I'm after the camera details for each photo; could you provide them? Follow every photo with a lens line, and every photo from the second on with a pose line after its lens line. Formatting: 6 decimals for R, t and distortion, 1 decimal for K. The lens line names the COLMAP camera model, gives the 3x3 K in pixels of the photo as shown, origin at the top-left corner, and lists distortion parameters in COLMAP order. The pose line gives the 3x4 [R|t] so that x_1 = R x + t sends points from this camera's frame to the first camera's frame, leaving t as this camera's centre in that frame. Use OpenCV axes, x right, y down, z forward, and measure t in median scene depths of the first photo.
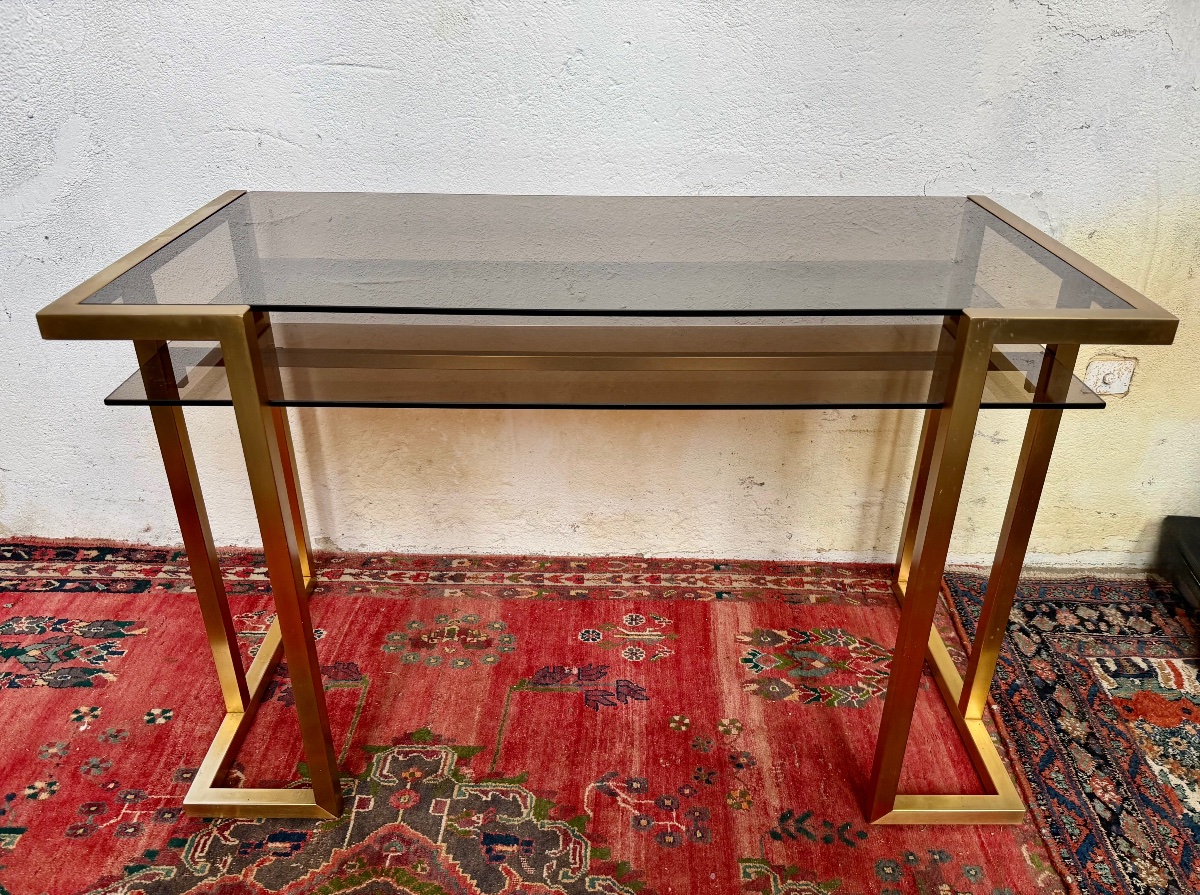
lens RADIAL K [[949.6, 0, 607.3], [0, 949.6, 502.2], [0, 0, 1]] dist [0.084010, -0.144935]
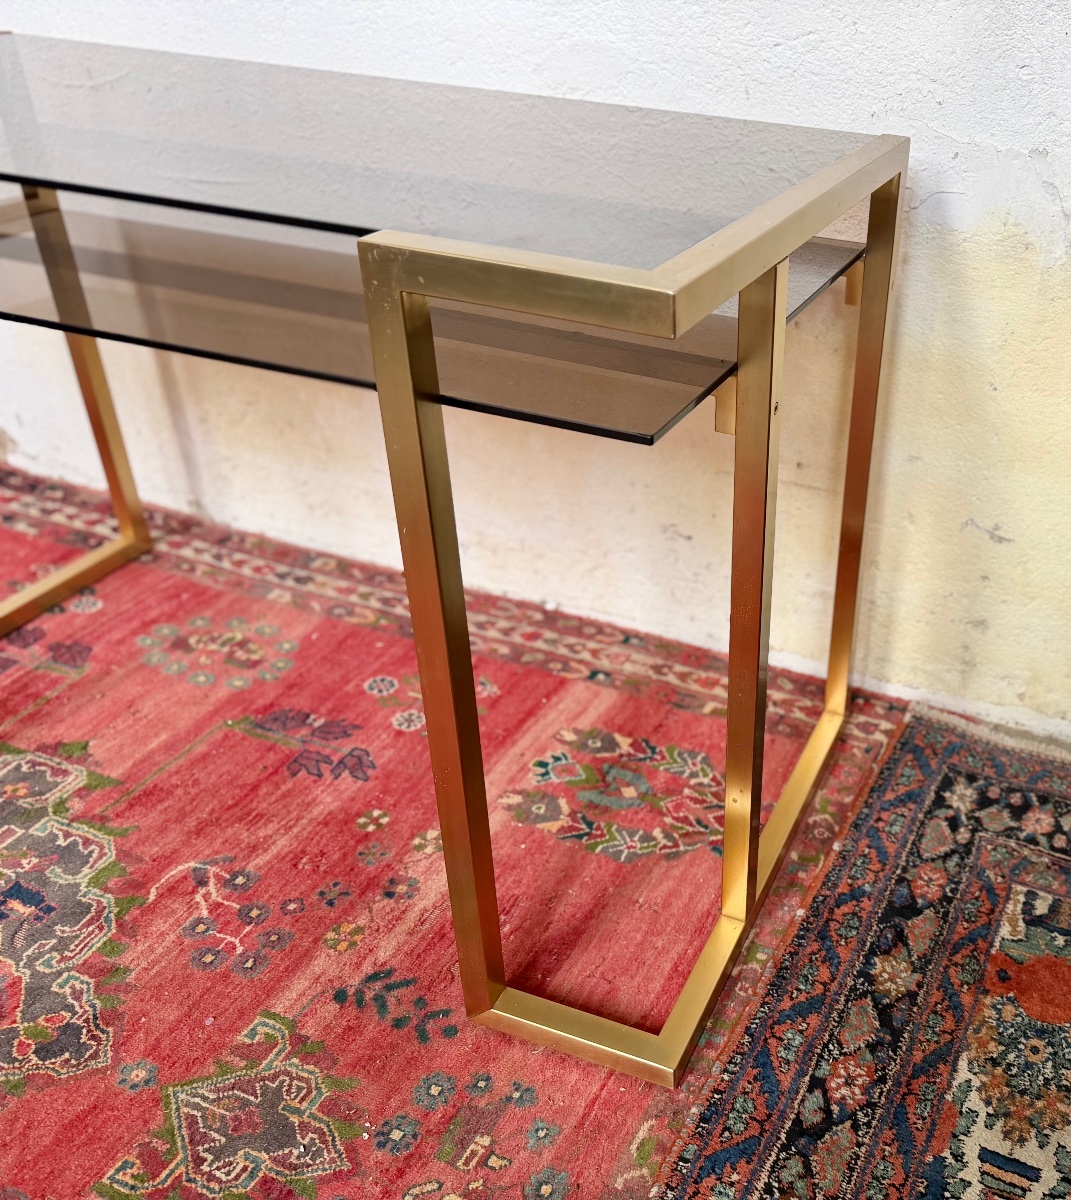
lens RADIAL K [[1130.2, 0, 798.1], [0, 1130.2, 597.7], [0, 0, 1]] dist [0.201182, -0.478212]
pose [[0.947989, 0.205938, -0.242705, 0.572360], [-0.200151, 0.978562, 0.048543, -0.041117], [0.247498, 0.002560, 0.968885, 0.237575]]
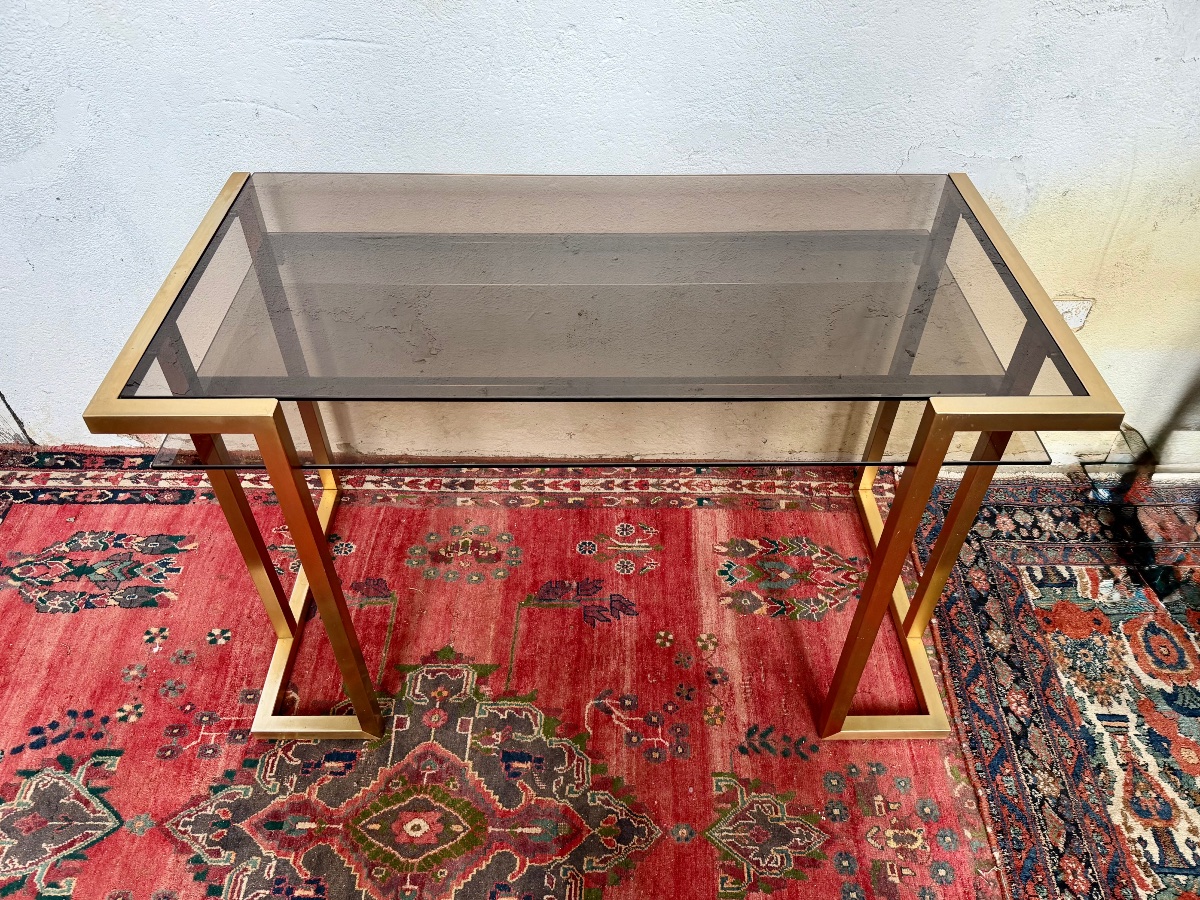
lens RADIAL K [[875.3, 0, 600.0], [0, 875.3, 450.0], [0, 0, 1]] dist [0.100218, -0.192561]
pose [[0.999957, -0.007697, 0.005235, -0.007706], [0.006211, 0.970593, 0.240648, -0.261695], [-0.006933, -0.240605, 0.970598, 0.005149]]
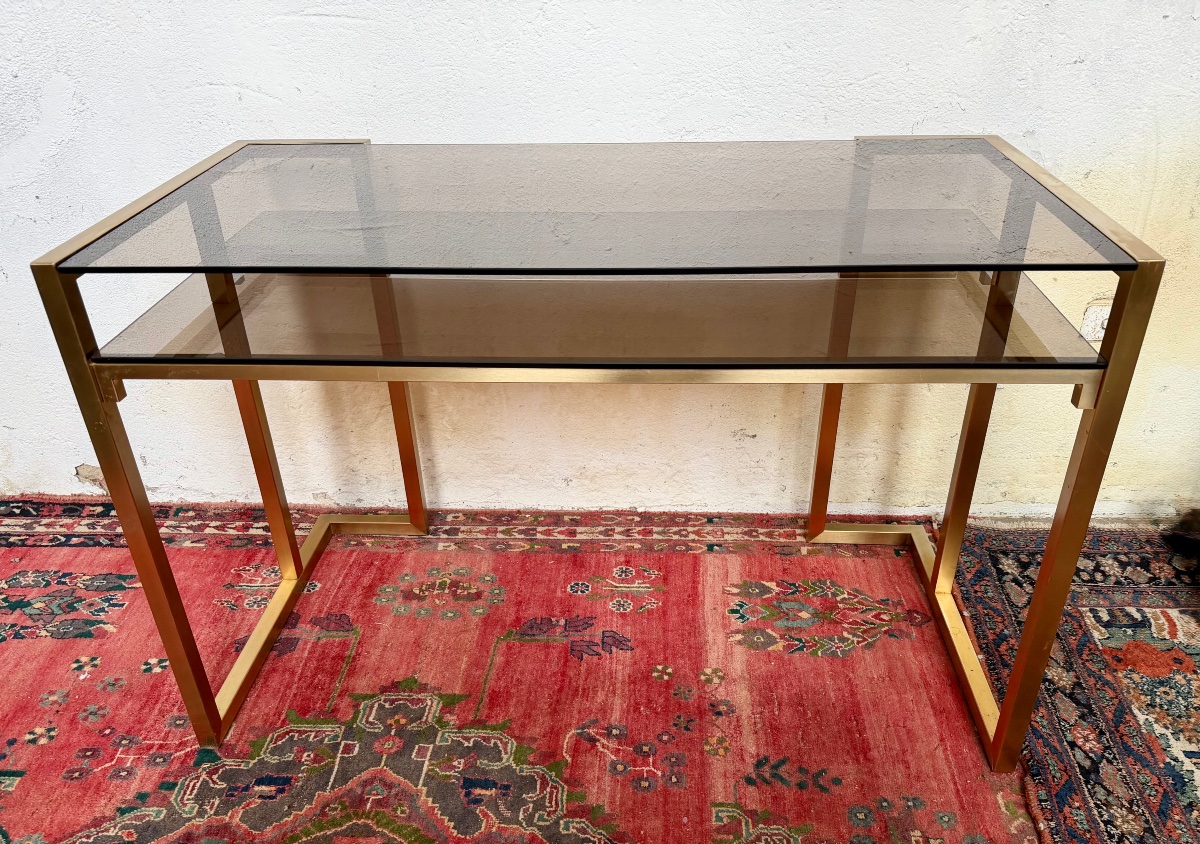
lens RADIAL K [[949.6, 0, 607.1], [0, 949.6, 500.1], [0, 0, 1]] dist [0.108262, -0.198175]
pose [[0.999268, -0.006164, -0.037754, 0.058024], [0.007645, 0.999201, 0.039221, 0.009380], [0.037482, -0.039481, 0.998517, -0.004119]]
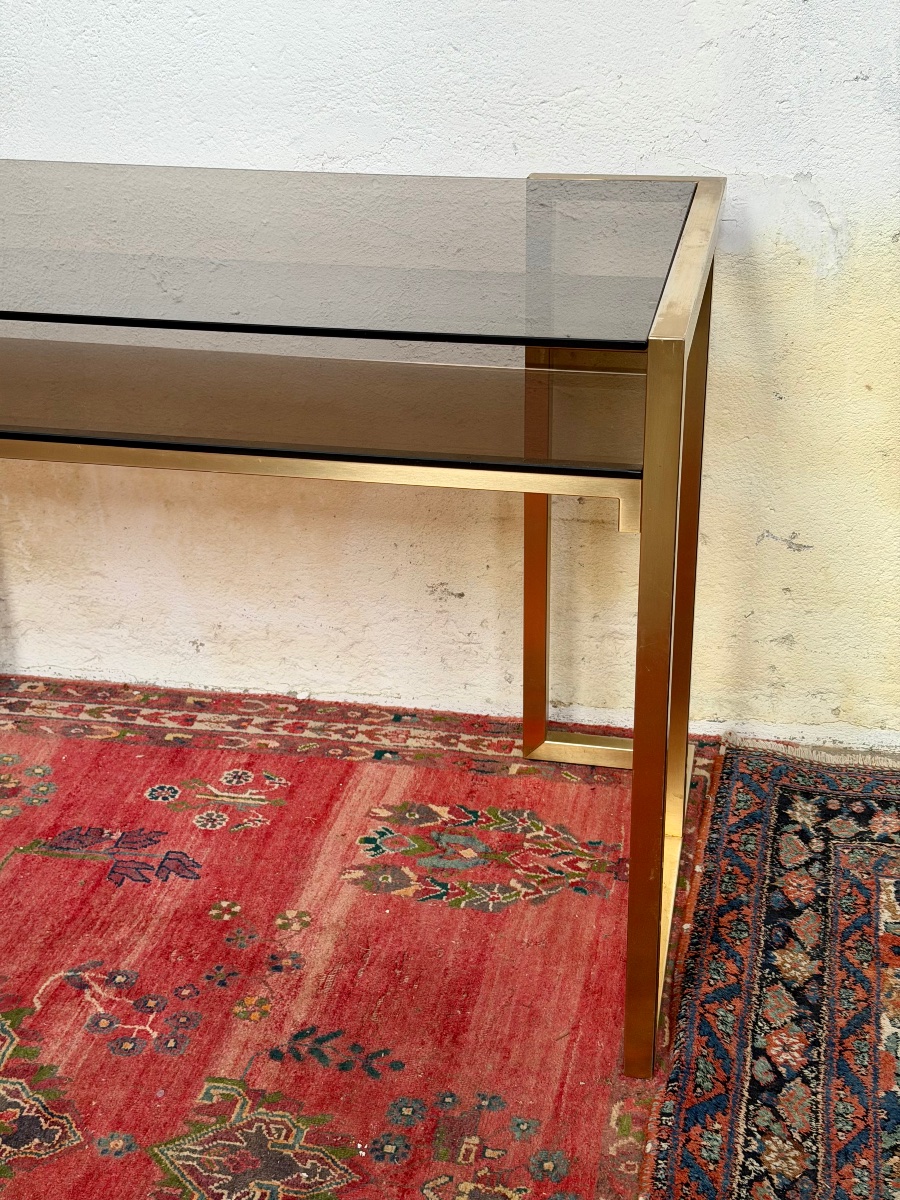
lens RADIAL K [[1695.6, 0, 465.7], [0, 1695.6, 599.8], [0, 0, 1]] dist [0.160978, -0.242239]
pose [[0.986276, 0.057008, -0.154950, 0.439886], [-0.067894, 0.995514, -0.065890, 0.078454], [0.150499, 0.075506, 0.985723, -0.225237]]
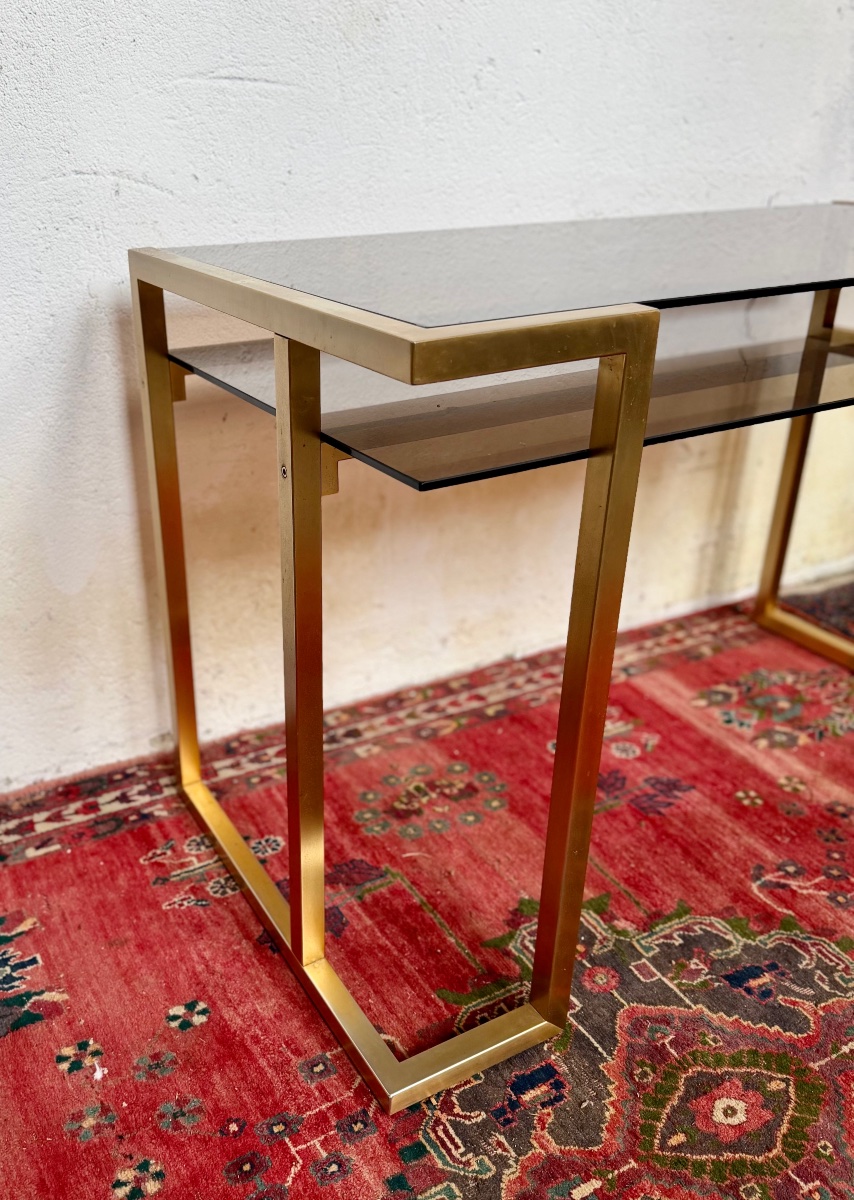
lens RADIAL K [[1012.0, 0, 325.1], [0, 1012.0, 603.6], [0, 0, 1]] dist [0.107135, -0.215206]
pose [[0.883149, -0.216081, 0.416362, -0.637187], [0.246127, 0.969048, -0.019151, -0.019693], [-0.399336, 0.119391, 0.908997, 0.283539]]
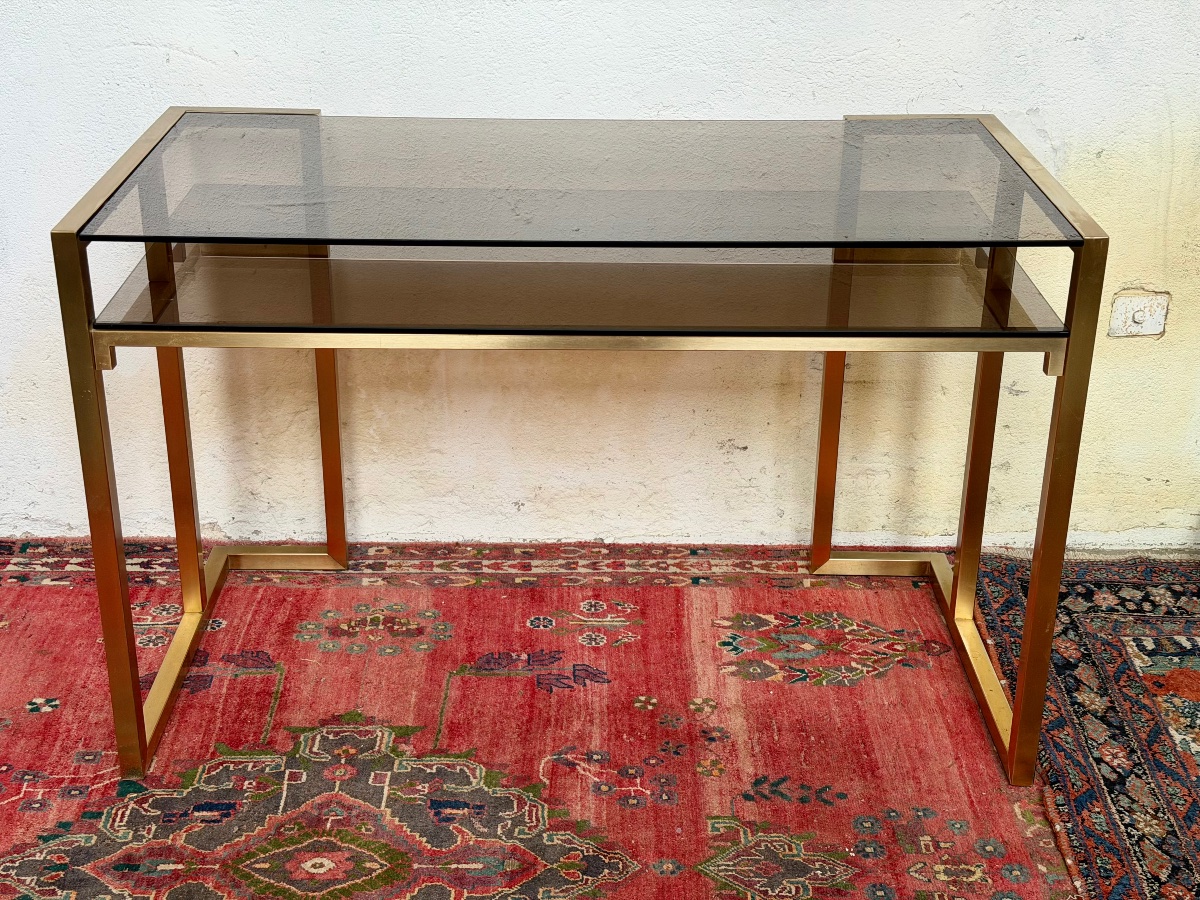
lens RADIAL K [[1695.6, 0, 593.6], [0, 1695.6, 440.8], [0, 0, 1]] dist [0.160978, -0.242239]
pose [[0.999537, -0.009738, 0.028823, -0.015069], [0.012599, 0.994828, -0.100793, 0.153169], [-0.027692, 0.101110, 0.994490, -0.594213]]
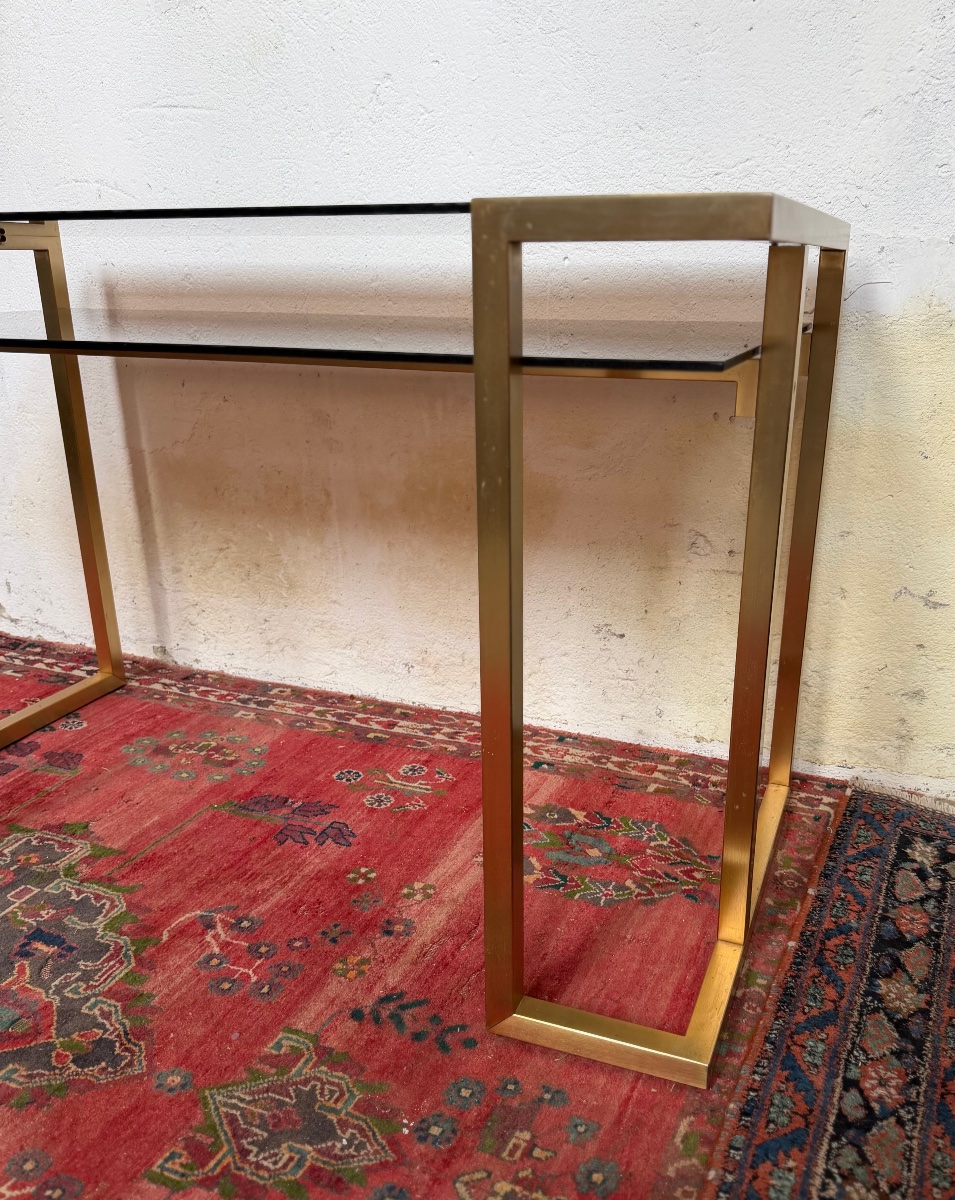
lens RADIAL K [[1040.5, 0, 532.9], [0, 1040.5, 652.6], [0, 0, 1]] dist [0.167941, -0.379751]
pose [[0.936299, 0.118705, -0.330536, 0.472482], [-0.170264, 0.976574, -0.131584, 0.148496], [0.307173, 0.179480, 0.934576, 0.229053]]
